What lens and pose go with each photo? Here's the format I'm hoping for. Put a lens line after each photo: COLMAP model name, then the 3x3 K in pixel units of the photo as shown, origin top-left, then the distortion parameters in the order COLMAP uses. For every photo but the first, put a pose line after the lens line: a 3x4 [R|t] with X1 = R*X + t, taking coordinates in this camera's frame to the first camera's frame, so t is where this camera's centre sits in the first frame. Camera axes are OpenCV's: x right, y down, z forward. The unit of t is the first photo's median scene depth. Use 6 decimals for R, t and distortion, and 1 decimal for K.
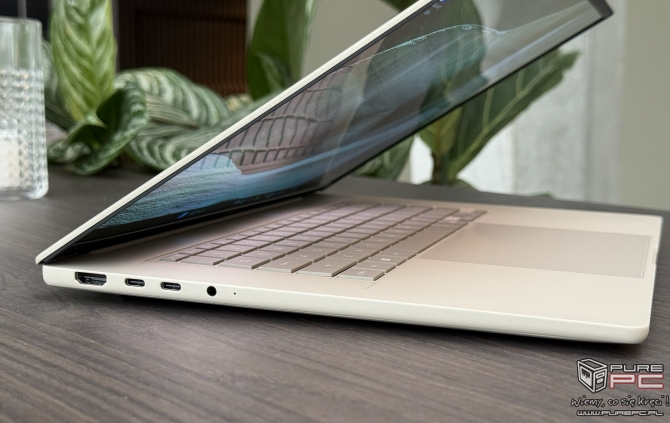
lens RADIAL K [[1012.0, 0, 313.6], [0, 1012.0, 247.1], [0, 0, 1]] dist [0.163768, 0.005398]
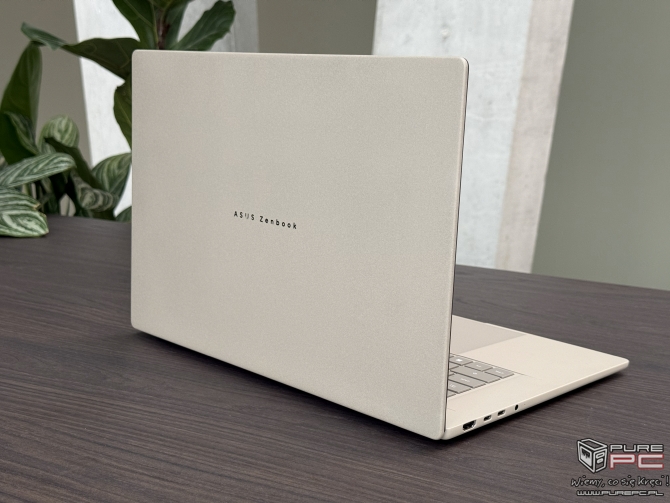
lens RADIAL K [[940.9, 0, 334.1], [0, 940.9, 252.0], [0, 0, 1]] dist [0.146756, -0.144599]
pose [[0.921104, -0.072192, 0.382564, -0.166268], [0.051997, 0.996666, 0.062881, -0.085307], [-0.385828, -0.038027, 0.921787, -0.256558]]
